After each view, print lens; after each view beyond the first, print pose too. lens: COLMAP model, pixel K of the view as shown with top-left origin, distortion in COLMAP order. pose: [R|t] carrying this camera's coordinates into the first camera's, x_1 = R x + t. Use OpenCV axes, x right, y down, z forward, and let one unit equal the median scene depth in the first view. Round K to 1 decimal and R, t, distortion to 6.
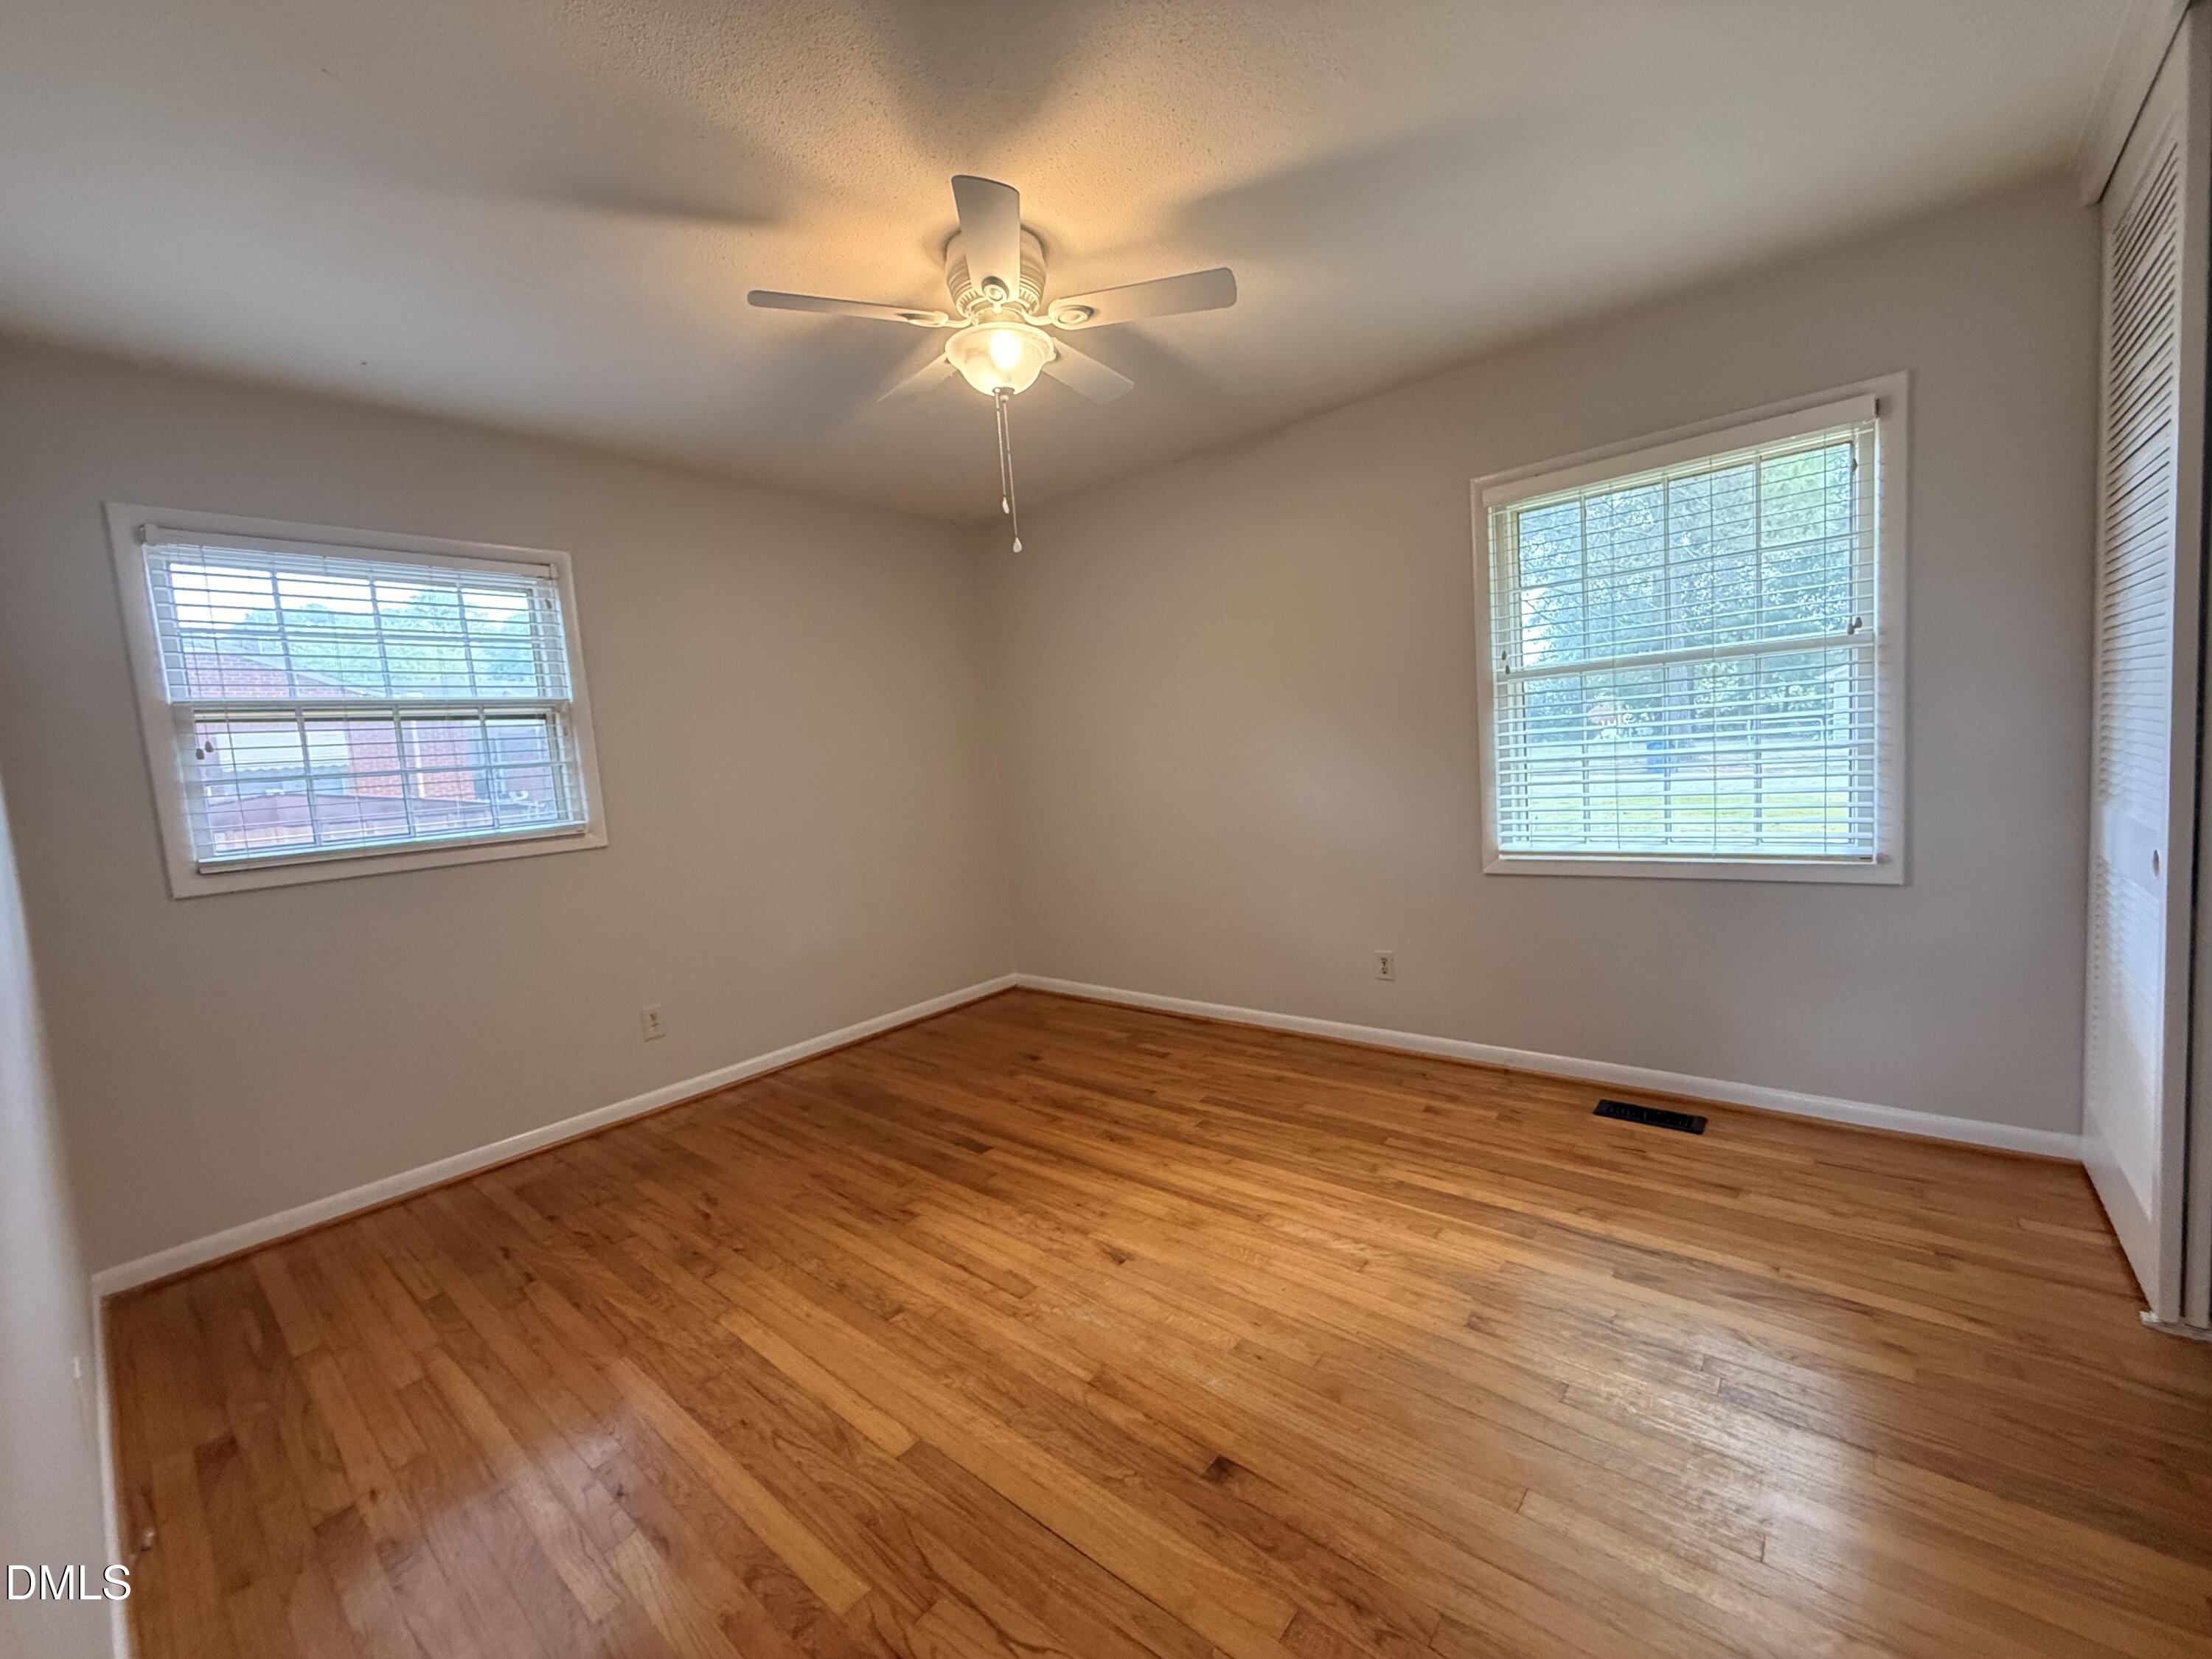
lens RADIAL K [[886.7, 0, 1100.5], [0, 886.7, 829.3], [0, 0, 1]] dist [-0.000072, -0.000046]
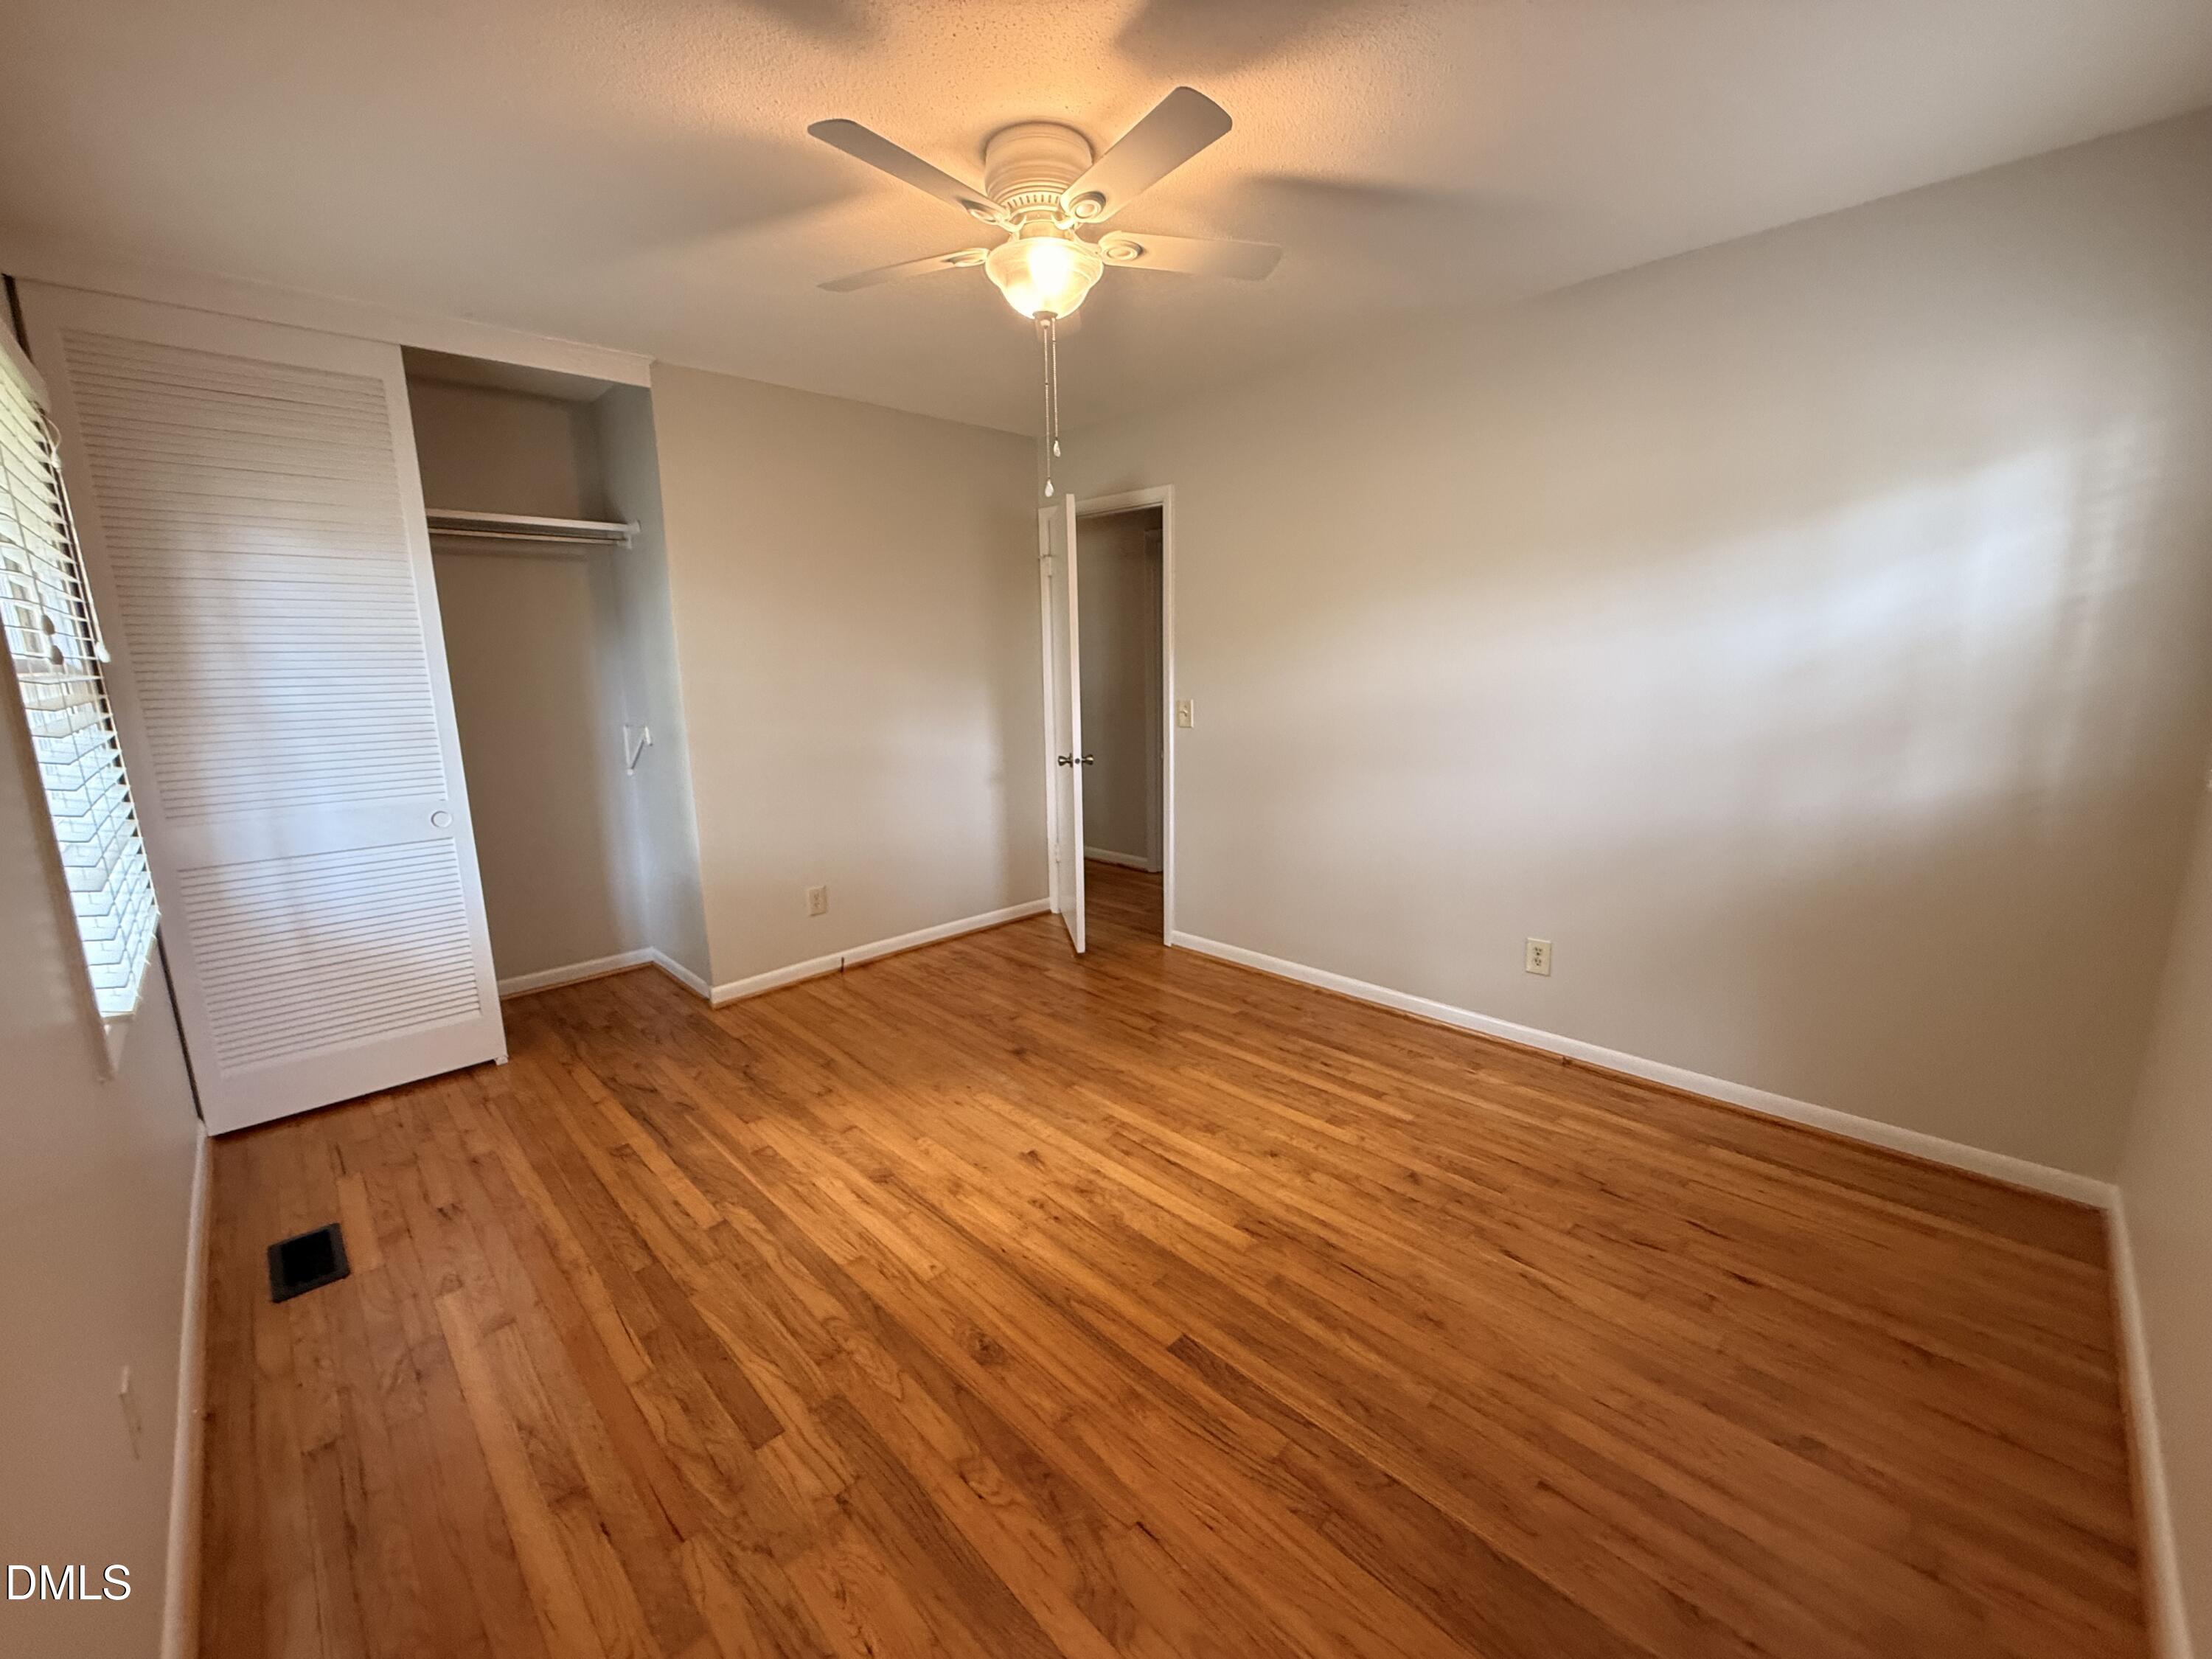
lens RADIAL K [[886.7, 0, 1100.5], [0, 886.7, 829.3], [0, 0, 1]] dist [-0.000072, -0.000046]
pose [[-0.991355, 0.069828, 0.111080, -0.188184], [0.098058, 0.956816, 0.273655, -0.190898], [-0.087175, 0.282182, -0.955392, 1.671126]]
